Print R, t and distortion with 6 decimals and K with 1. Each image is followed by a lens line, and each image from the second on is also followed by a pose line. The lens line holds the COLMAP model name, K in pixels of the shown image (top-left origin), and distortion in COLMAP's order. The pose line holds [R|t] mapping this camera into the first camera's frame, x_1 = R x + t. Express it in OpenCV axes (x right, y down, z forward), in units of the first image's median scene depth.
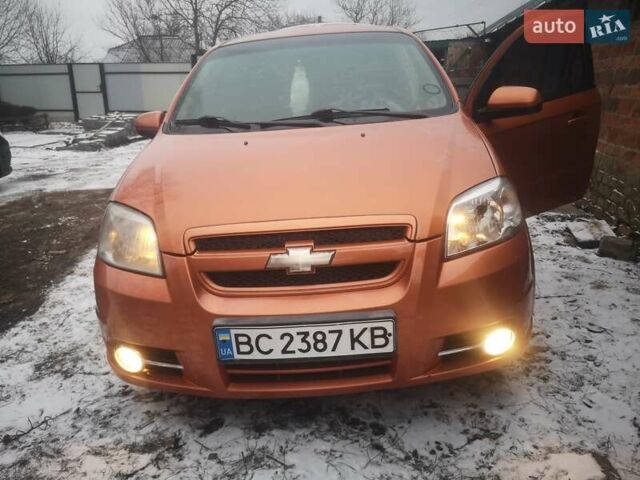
lens RADIAL K [[494.5, 0, 320.0], [0, 494.5, 240.0], [0, 0, 1]] dist [0.117692, -0.158154]
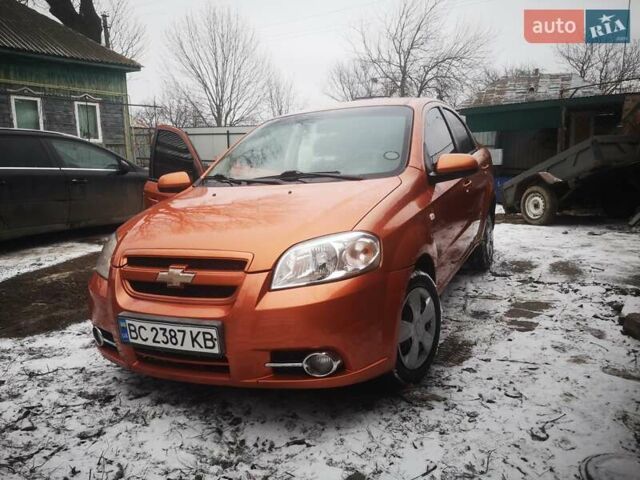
lens RADIAL K [[494.5, 0, 320.0], [0, 494.5, 240.0], [0, 0, 1]] dist [0.117692, -0.158154]
pose [[0.912612, 0.078169, -0.401285, 0.895076], [-0.117485, 0.990293, -0.074283, -0.008079], [0.391583, 0.114936, 0.912936, -0.141808]]
